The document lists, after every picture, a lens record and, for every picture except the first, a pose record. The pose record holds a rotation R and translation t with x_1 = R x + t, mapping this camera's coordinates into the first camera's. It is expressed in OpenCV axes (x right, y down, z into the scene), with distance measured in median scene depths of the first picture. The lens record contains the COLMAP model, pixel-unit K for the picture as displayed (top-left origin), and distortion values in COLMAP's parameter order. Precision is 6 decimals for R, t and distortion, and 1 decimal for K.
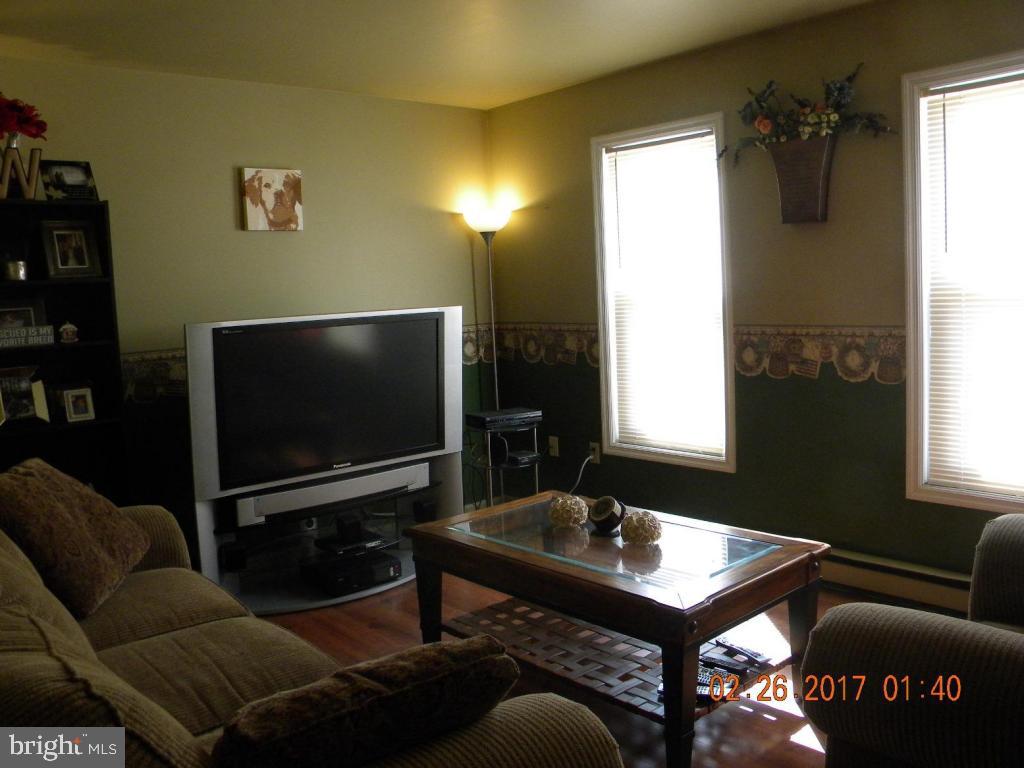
lens RADIAL K [[863.2, 0, 512.0], [0, 863.2, 384.0], [0, 0, 1]] dist [-0.198919, 0.149318]
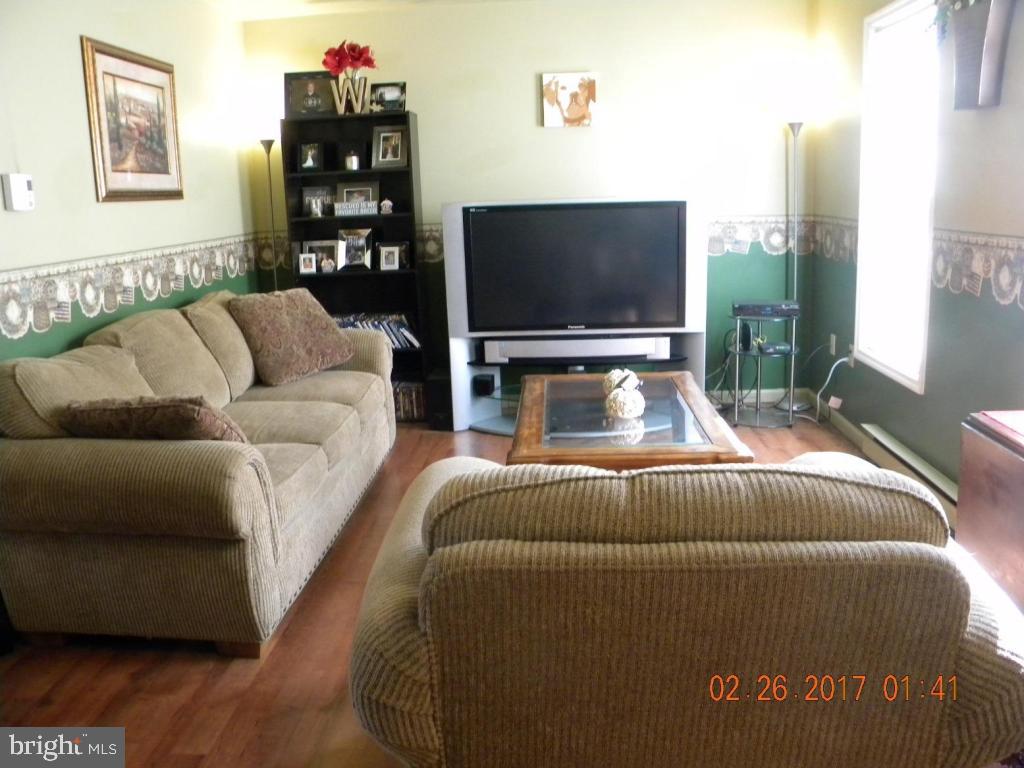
lens RADIAL K [[863.2, 0, 512.0], [0, 863.2, 384.0], [0, 0, 1]] dist [-0.198919, 0.149318]
pose [[0.711542, 0.171654, -0.681354, 0.580843], [-0.074613, 0.982676, 0.169646, -0.024020], [0.698671, -0.069872, 0.712023, 0.080013]]
